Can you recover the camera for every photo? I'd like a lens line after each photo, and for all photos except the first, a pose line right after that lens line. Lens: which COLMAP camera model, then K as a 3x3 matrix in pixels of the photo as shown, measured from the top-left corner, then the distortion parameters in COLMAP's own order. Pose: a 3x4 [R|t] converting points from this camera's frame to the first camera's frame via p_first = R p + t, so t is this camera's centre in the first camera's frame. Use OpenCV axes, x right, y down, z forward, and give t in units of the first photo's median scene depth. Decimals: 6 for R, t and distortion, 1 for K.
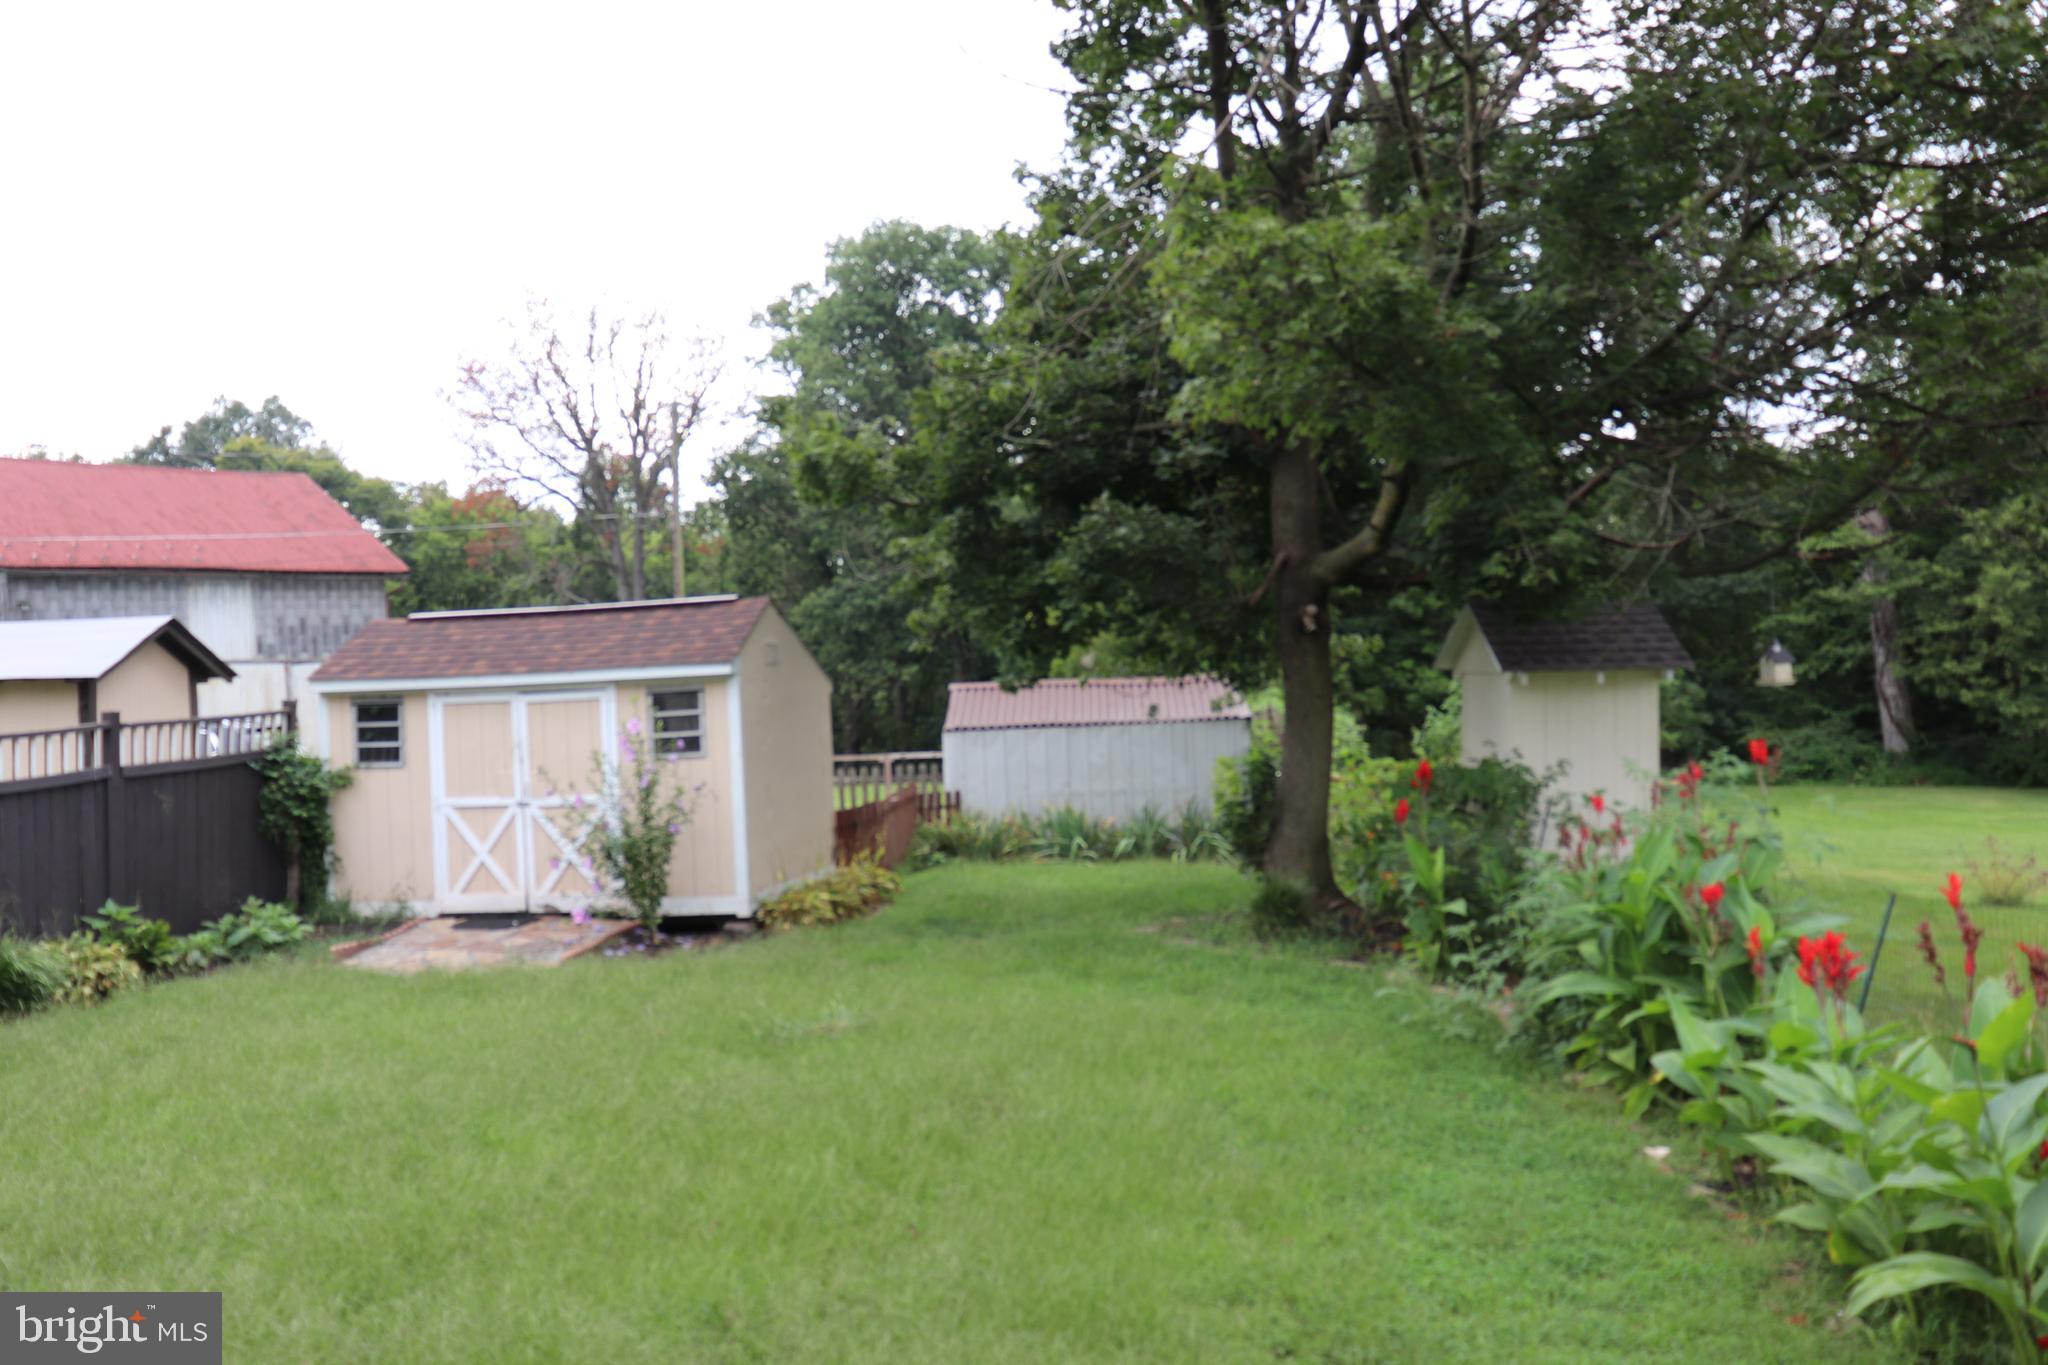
lens RADIAL K [[1703.6, 0, 1017.8], [0, 1703.6, 676.0], [0, 0, 1]] dist [-0.170932, 0.159571]
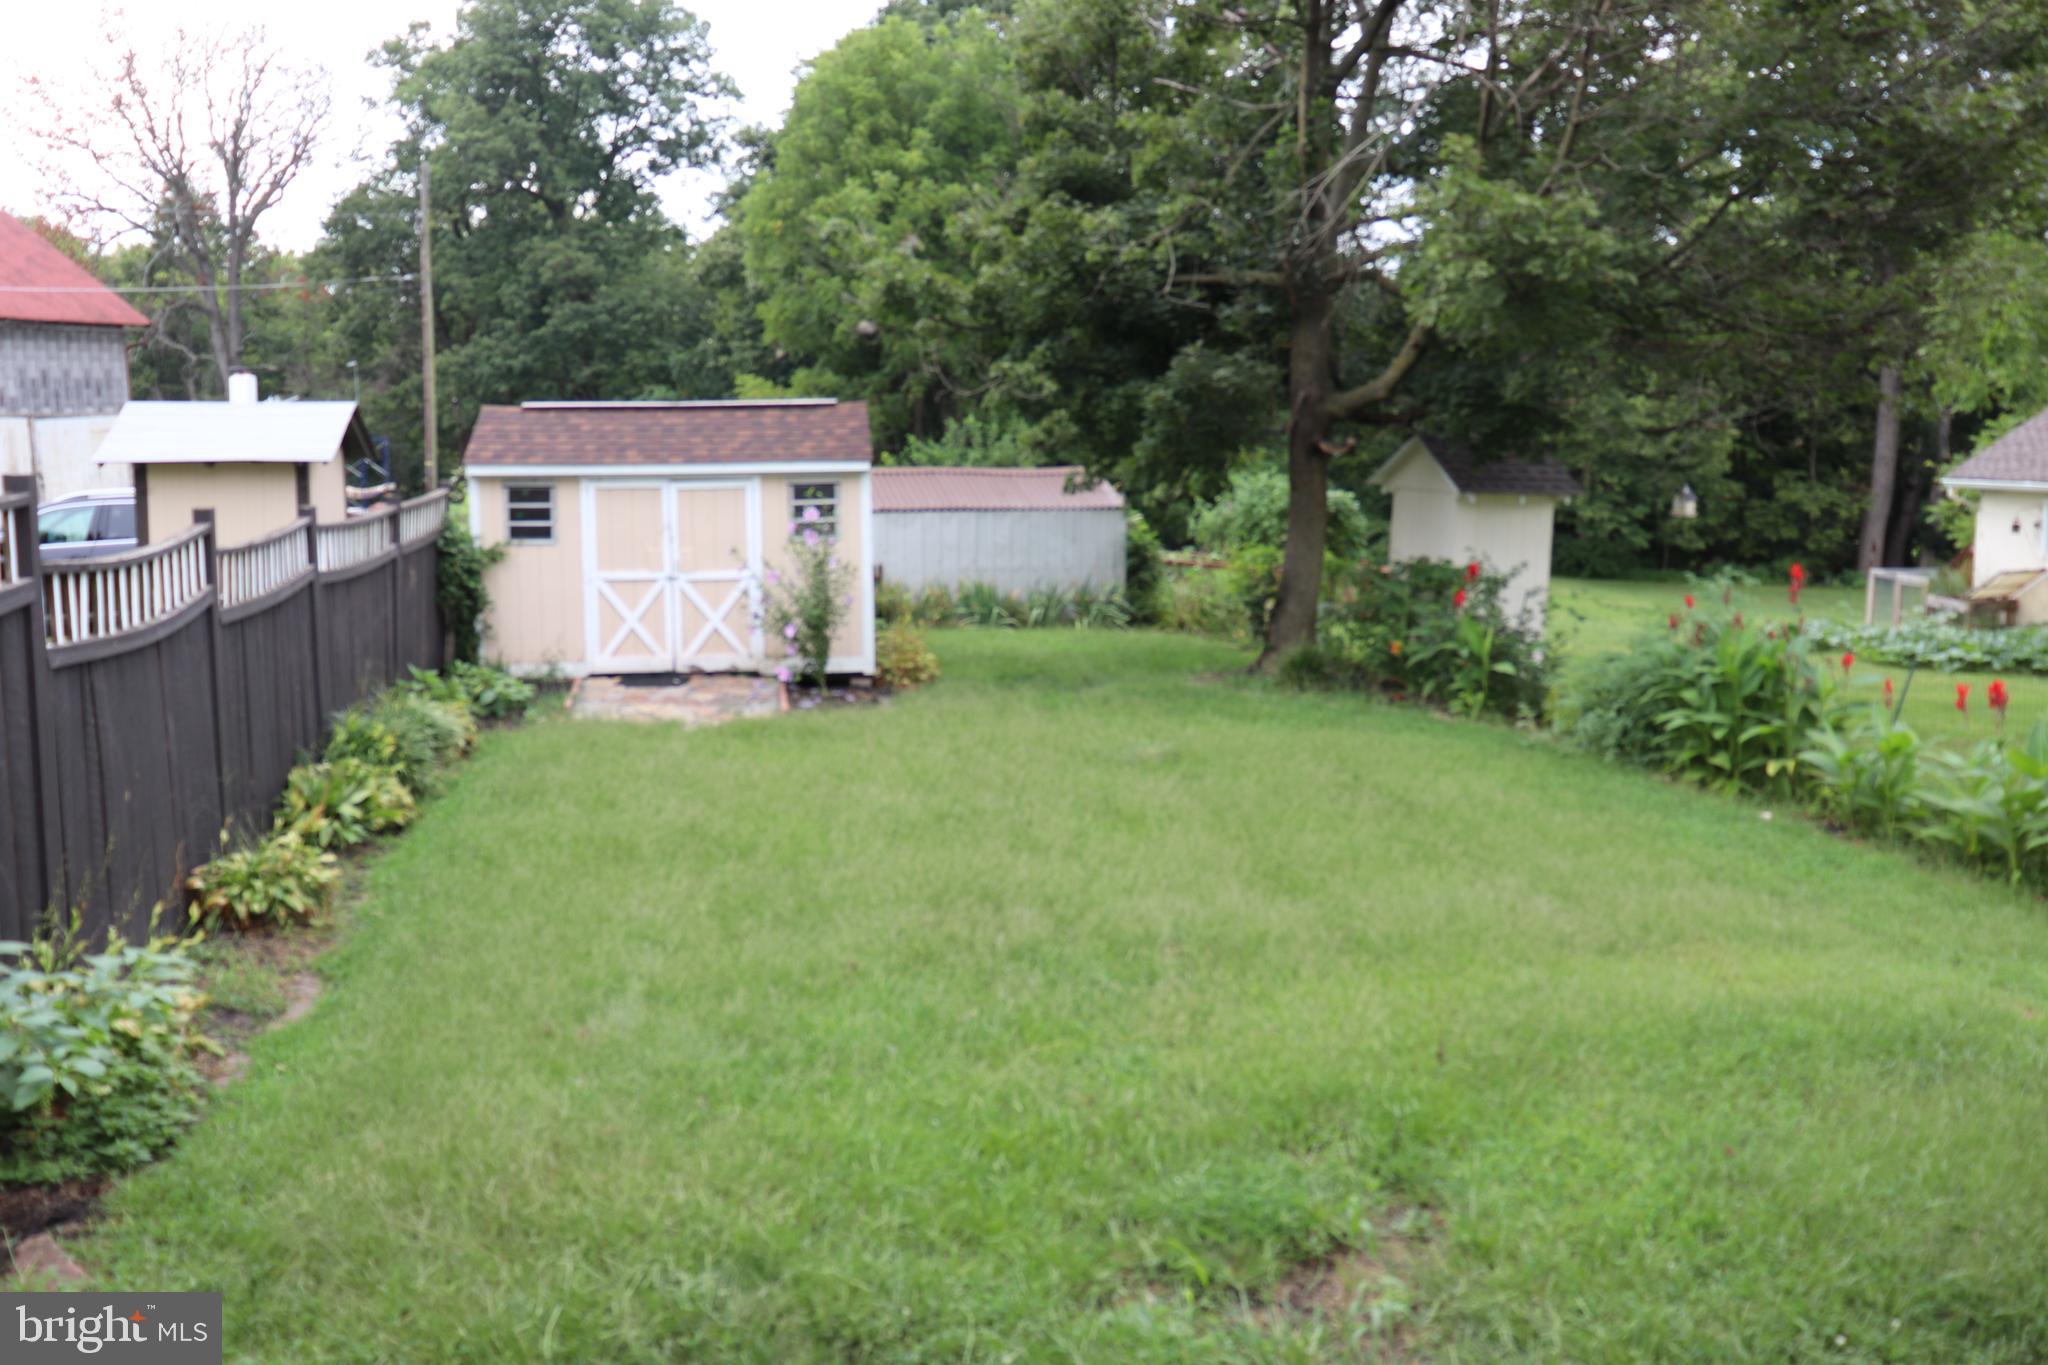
lens RADIAL K [[1703.6, 0, 1017.8], [0, 1703.6, 676.0], [0, 0, 1]] dist [-0.170932, 0.159571]
pose [[0.958899, 0.000769, 0.283747, -0.389090], [-0.040247, 0.990254, 0.133328, -0.020567], [-0.280879, -0.139268, 0.949585, -0.169266]]
